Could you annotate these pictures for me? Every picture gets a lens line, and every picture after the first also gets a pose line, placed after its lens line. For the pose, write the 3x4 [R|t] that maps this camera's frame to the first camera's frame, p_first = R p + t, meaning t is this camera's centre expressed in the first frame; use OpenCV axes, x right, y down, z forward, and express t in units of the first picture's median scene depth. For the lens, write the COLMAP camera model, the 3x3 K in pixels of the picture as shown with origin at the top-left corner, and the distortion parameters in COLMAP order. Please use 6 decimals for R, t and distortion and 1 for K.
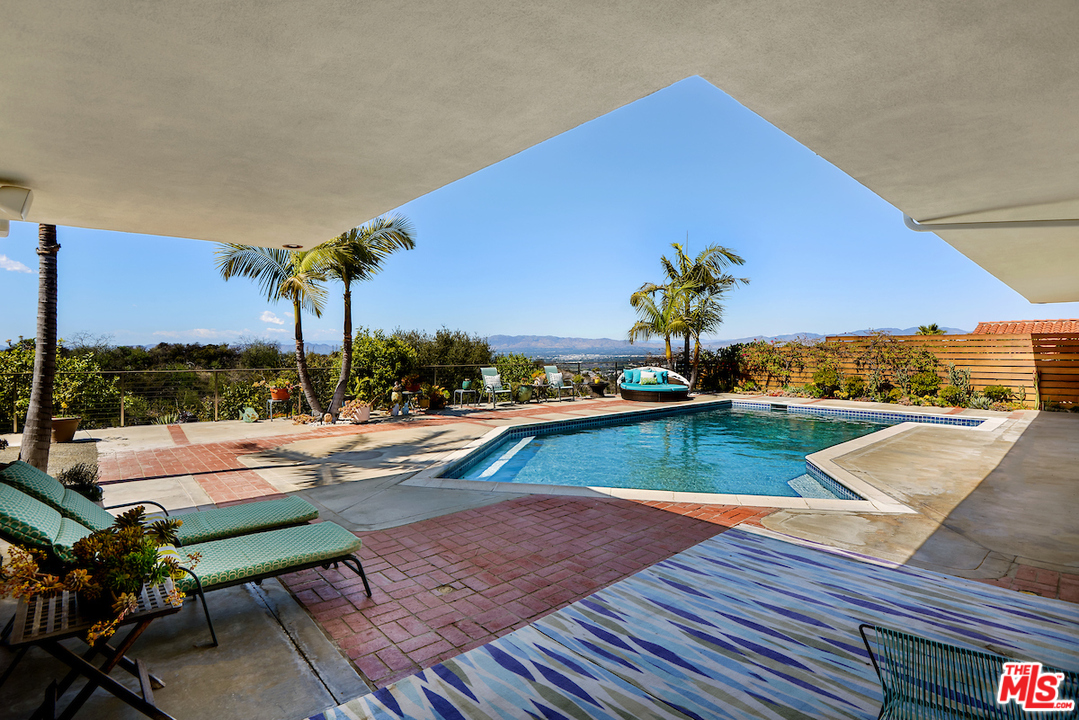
lens RADIAL K [[509.9, 0, 476.1], [0, 509.9, 361.8], [0, 0, 1]] dist [-0.012470, -0.000483]
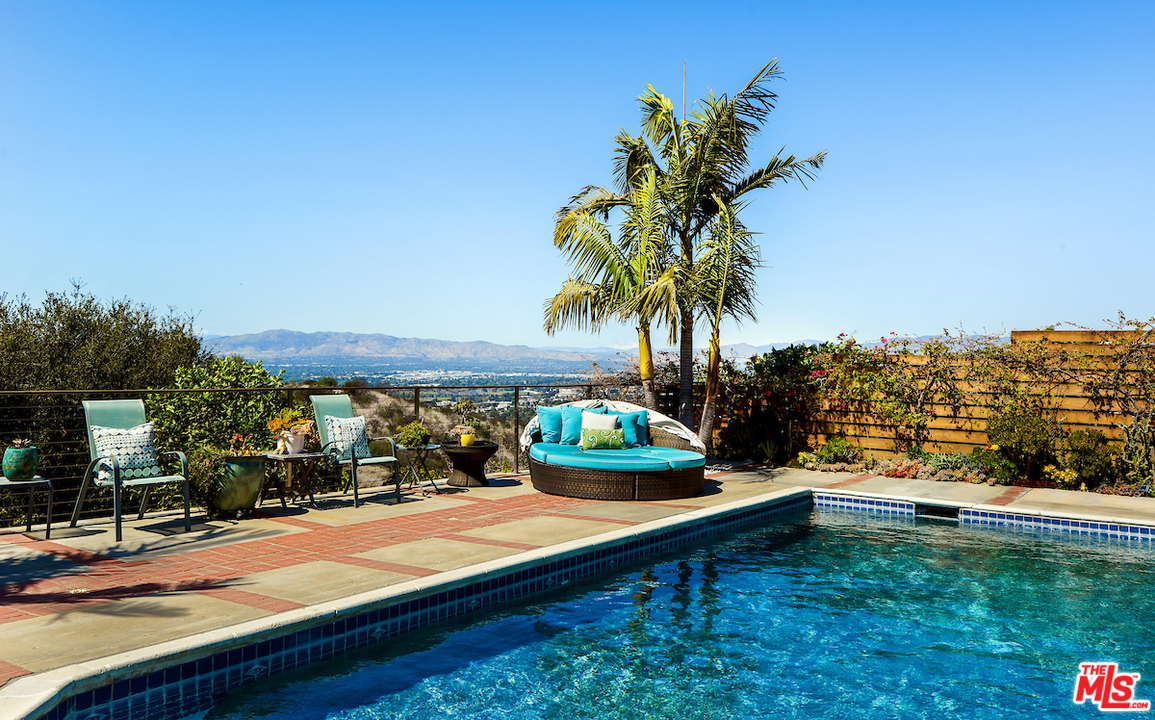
lens RADIAL K [[969.5, 0, 521.1], [0, 969.5, 324.6], [0, 0, 1]] dist [0.049823, 0.005382]
pose [[0.958422, 0.030686, 0.283700, 0.082373], [-0.013495, 0.997963, -0.062353, -0.000007], [-0.285036, 0.055932, 0.956884, 0.349269]]
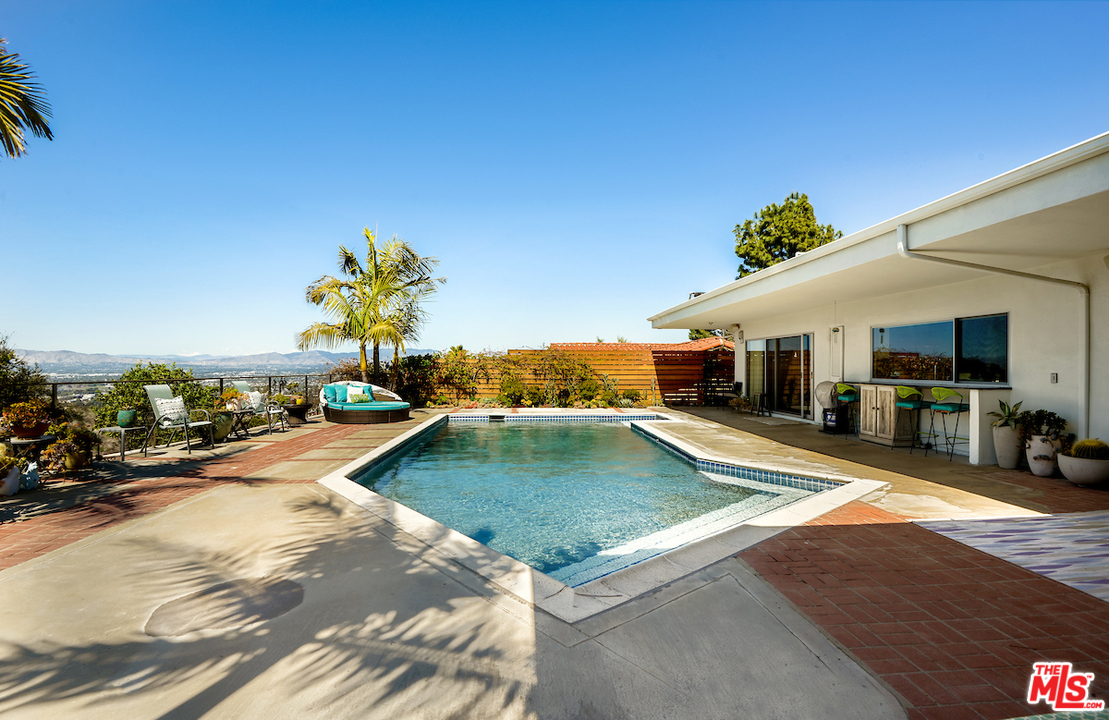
lens RADIAL K [[547.7, 0, 554.5], [0, 547.7, 360.0], [0, 0, 1]] dist [0.002287, -0.025966]
pose [[0.552283, 0.016977, 0.833484, -0.218740], [0.013608, 0.999476, -0.029375, 0.007407], [-0.833546, 0.027565, 0.551762, 0.278736]]
